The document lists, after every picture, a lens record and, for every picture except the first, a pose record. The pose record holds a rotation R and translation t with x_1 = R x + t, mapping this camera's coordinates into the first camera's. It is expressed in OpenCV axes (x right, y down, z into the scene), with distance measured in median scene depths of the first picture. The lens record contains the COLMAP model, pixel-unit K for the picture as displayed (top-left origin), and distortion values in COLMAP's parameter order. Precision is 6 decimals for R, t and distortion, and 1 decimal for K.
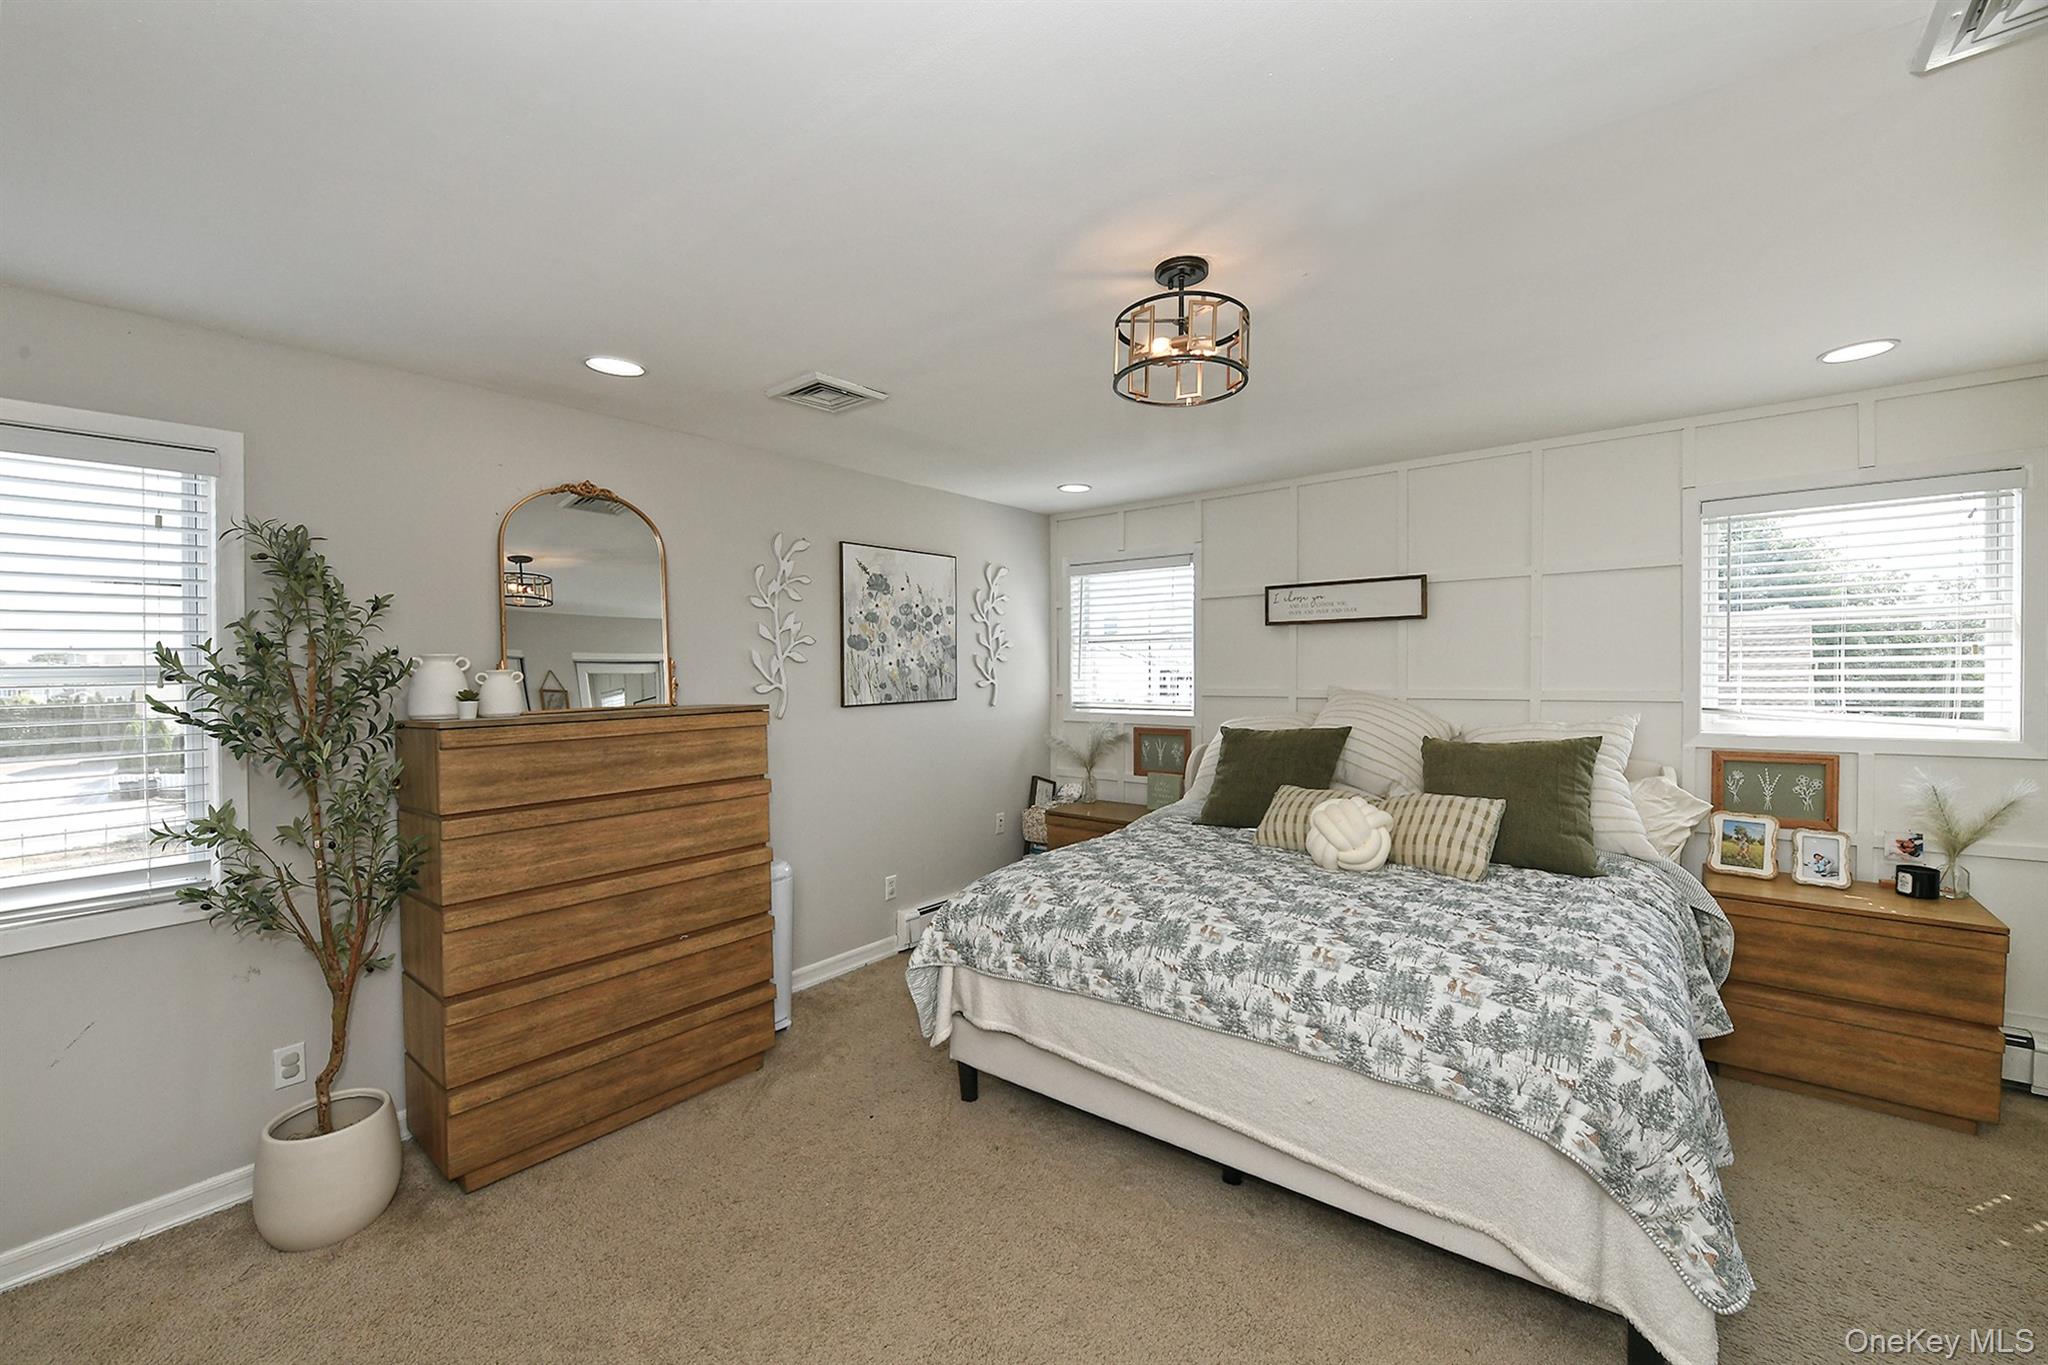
lens RADIAL K [[832.1, 0, 987.1], [0, 832.1, 670.1], [0, 0, 1]] dist [-0.011876, -0.000308]
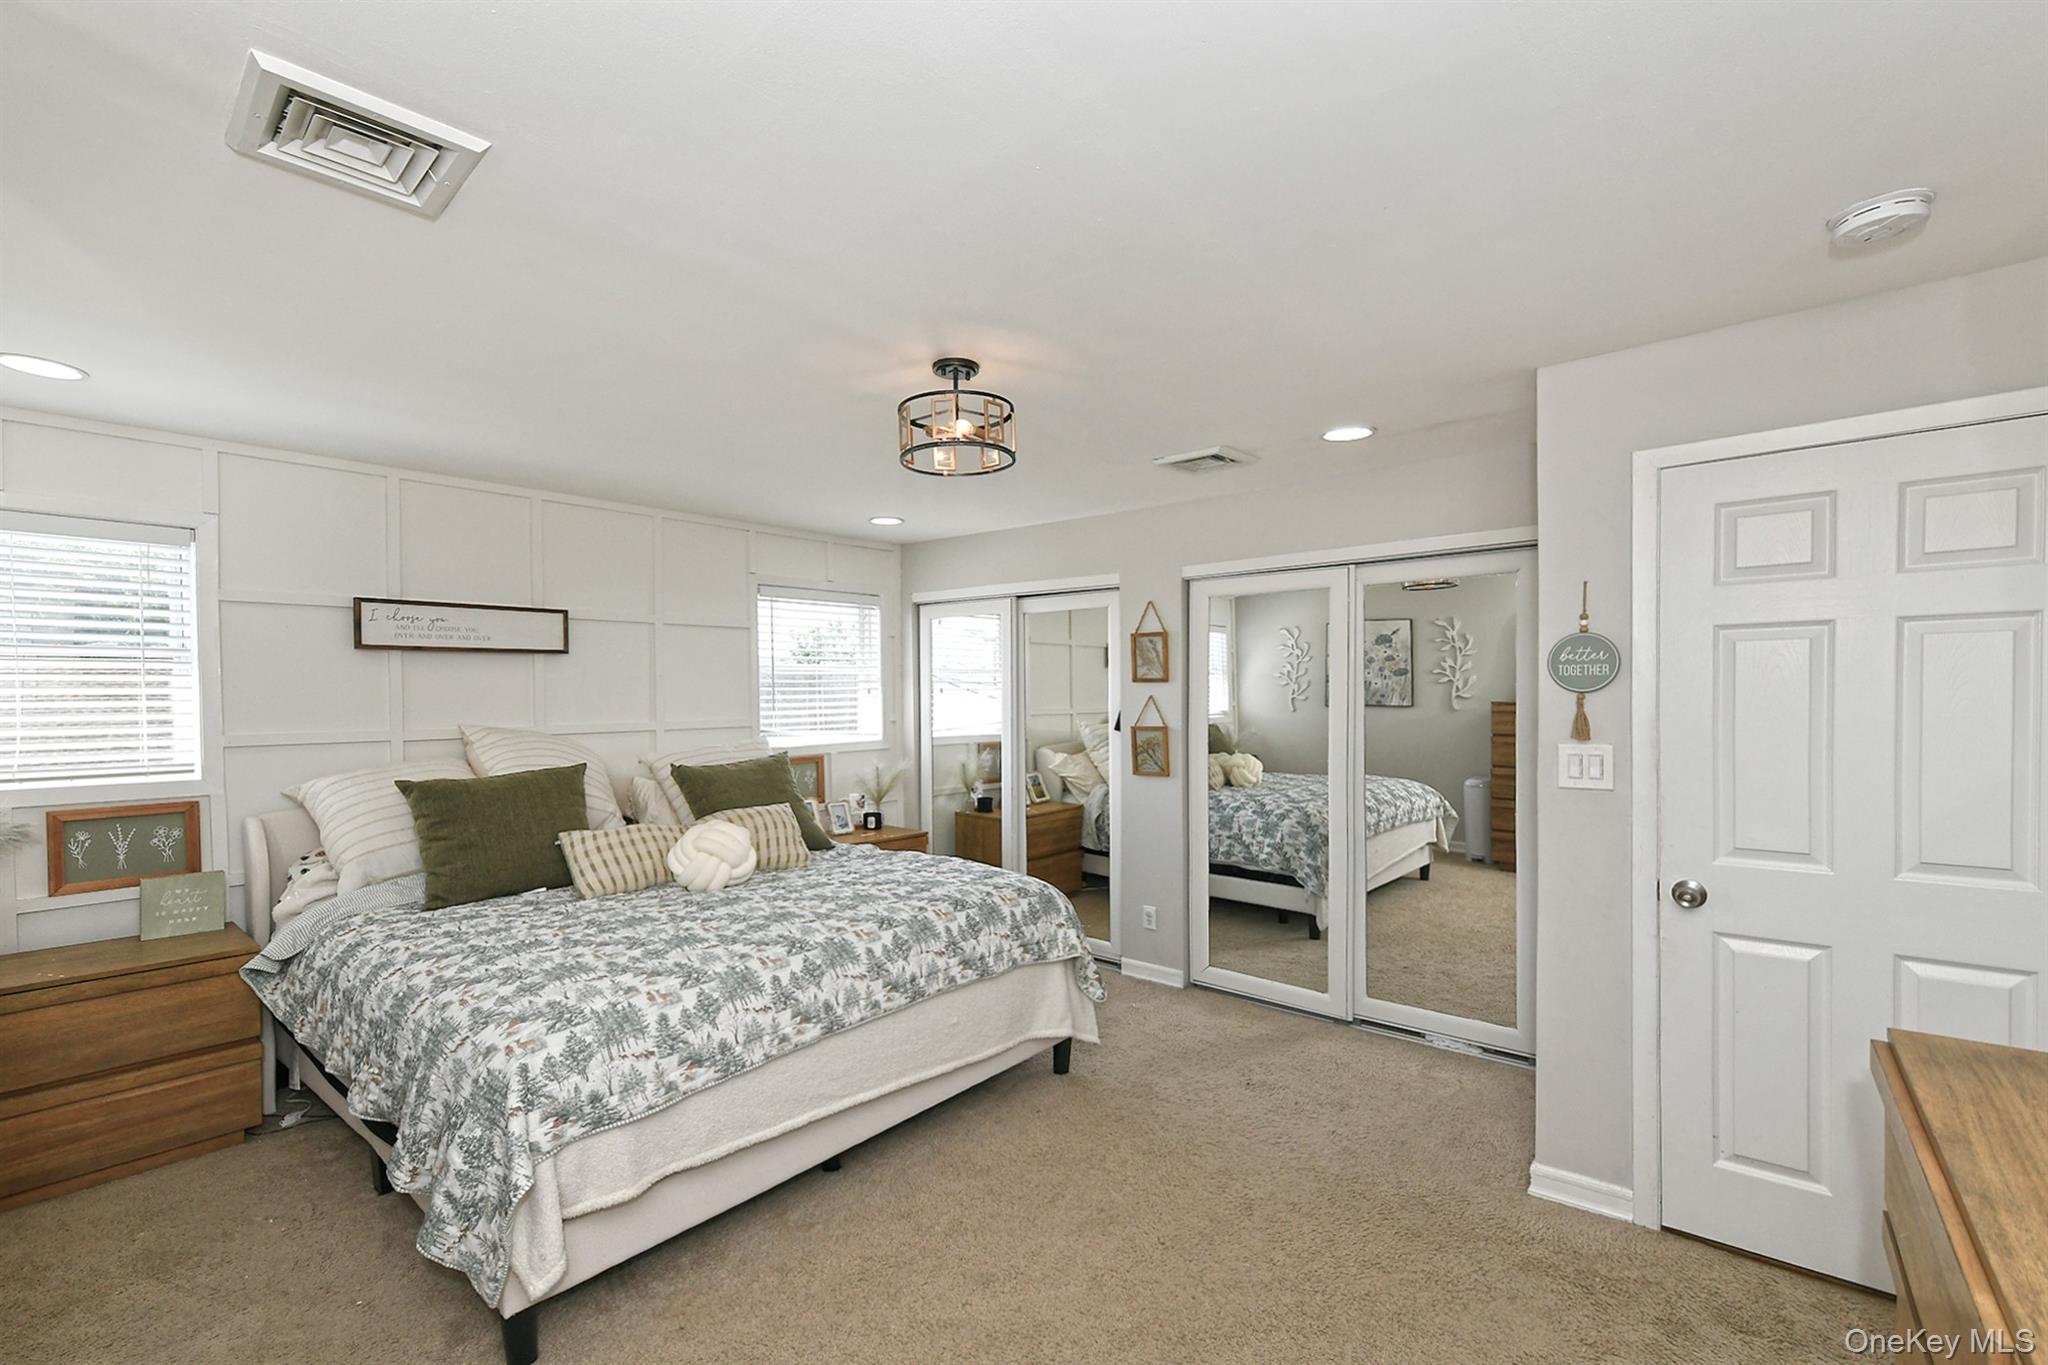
lens RADIAL K [[876.1, 0, 1024.0], [0, 876.1, 682.5], [0, 0, 1]] dist [-0.002469, -0.000113]
pose [[0.013468, 0.022746, 0.999651, -0.731533], [0.012485, 0.999659, -0.022915, 0.005028], [-0.999831, 0.012789, 0.013179, 0.612743]]
